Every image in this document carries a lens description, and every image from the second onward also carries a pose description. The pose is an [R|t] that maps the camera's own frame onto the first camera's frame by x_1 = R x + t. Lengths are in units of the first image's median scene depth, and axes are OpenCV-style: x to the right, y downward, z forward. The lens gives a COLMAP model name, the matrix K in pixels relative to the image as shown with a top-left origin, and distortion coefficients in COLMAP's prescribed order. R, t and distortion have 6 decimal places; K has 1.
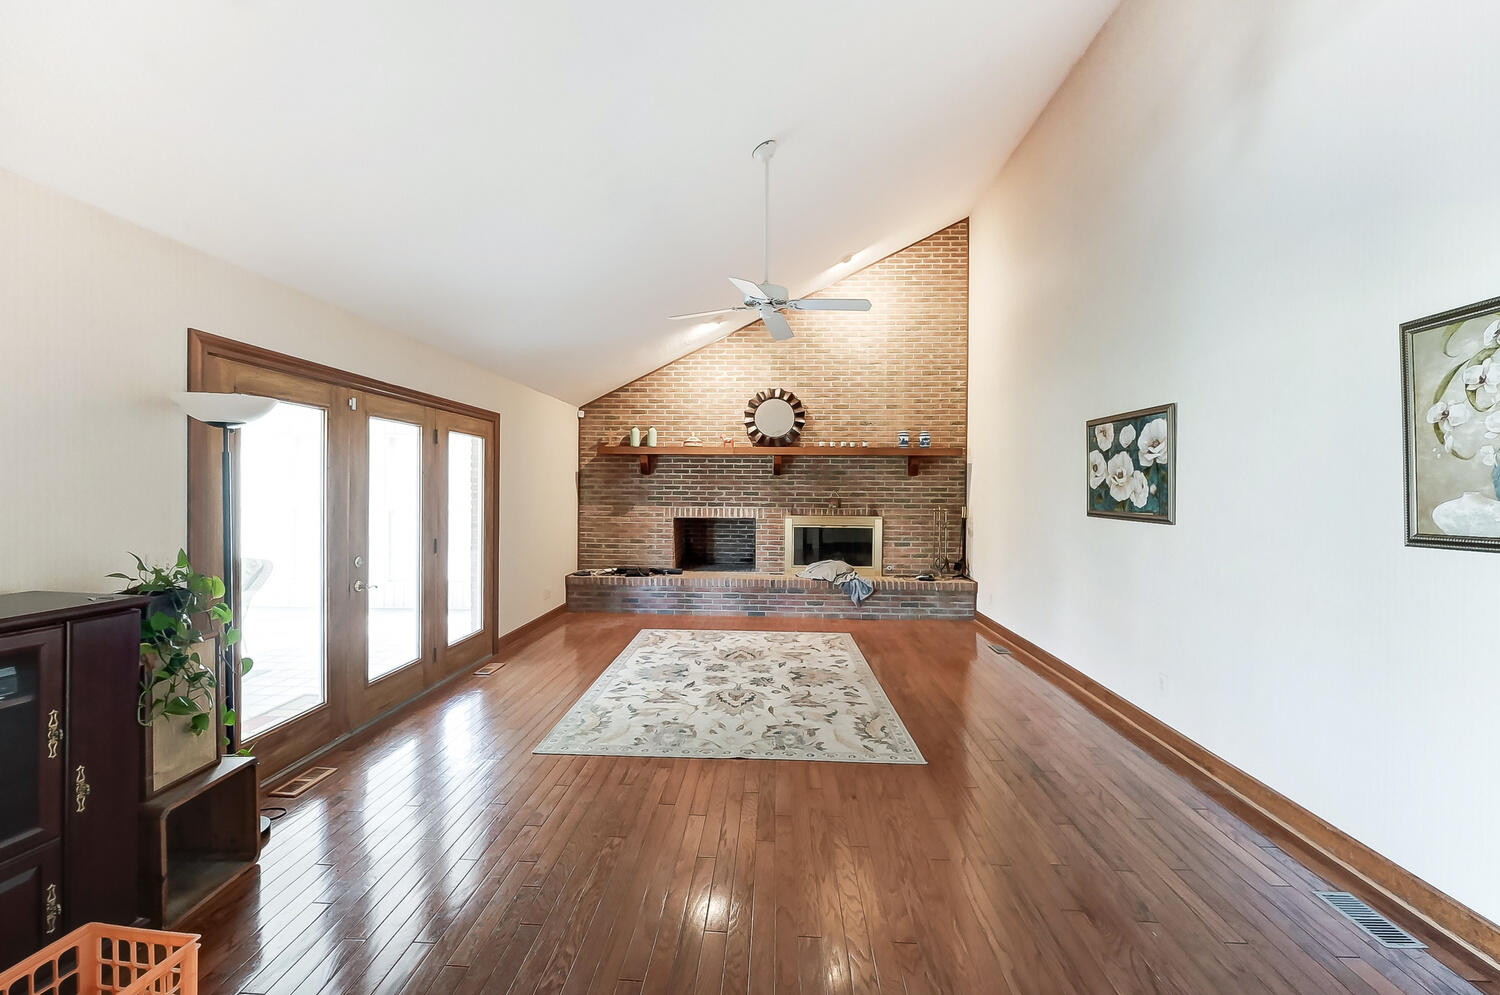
lens RADIAL K [[613.4, 0, 746.6], [0, 613.4, 487.0], [0, 0, 1]] dist [-0.021309, -0.000278]
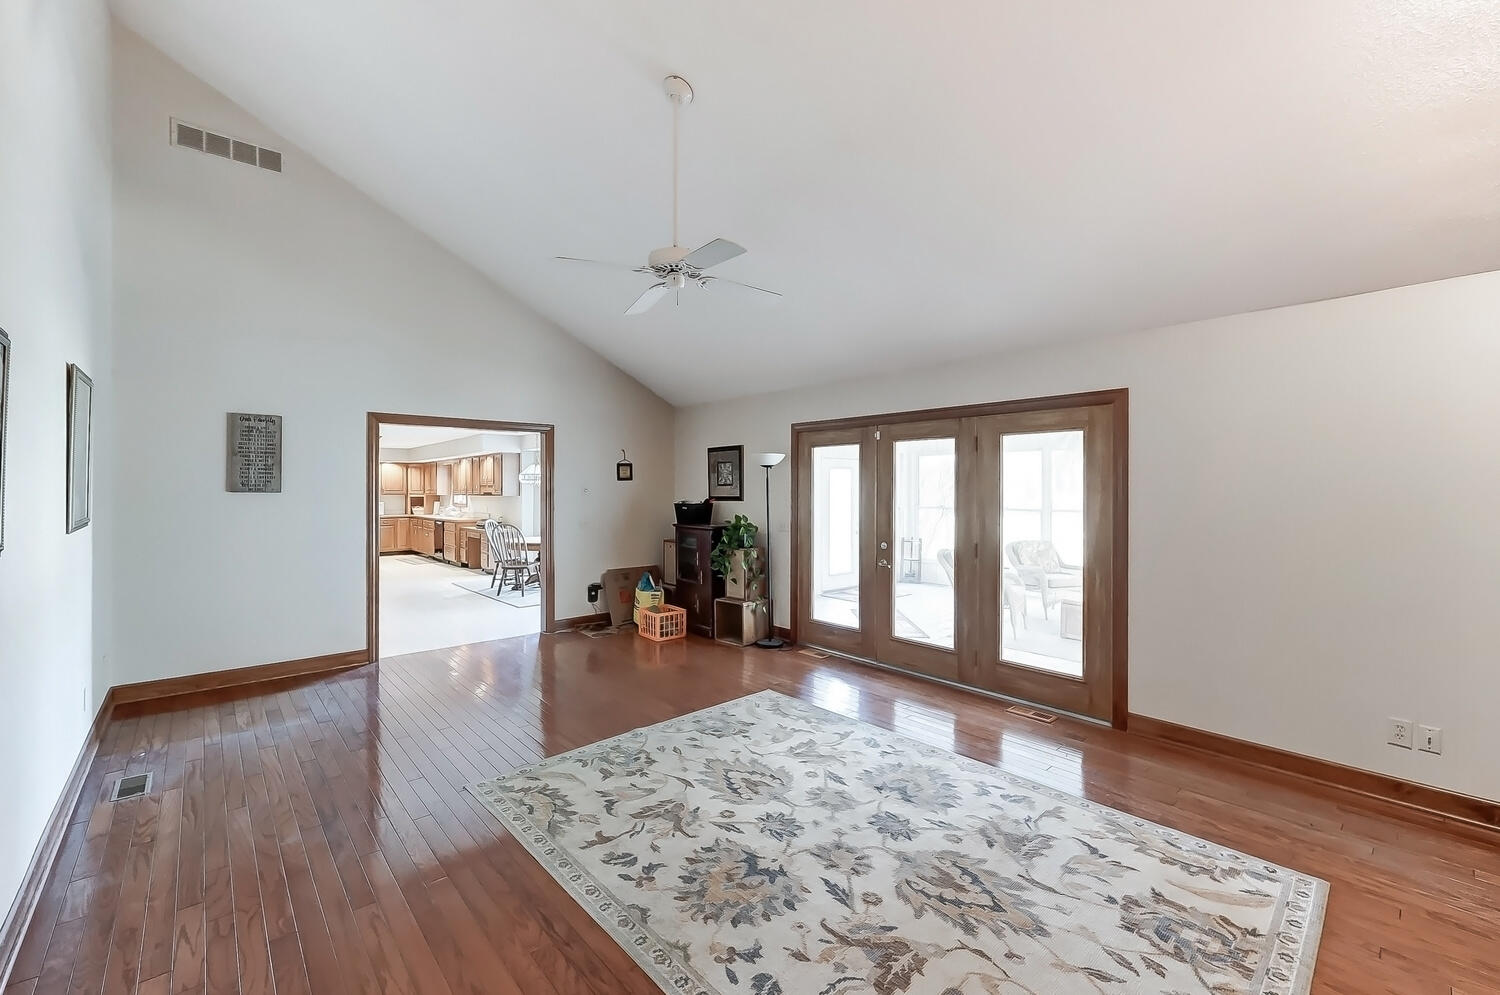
lens RADIAL K [[613.4, 0, 754.0], [0, 613.4, 490.9], [0, 0, 1]] dist [-0.021309, -0.000278]
pose [[-0.706008, -0.006731, -0.708172, 0.476253], [-0.005324, 0.999977, -0.004196, 0.002107], [0.708184, 0.000808, -0.706028, 1.458776]]
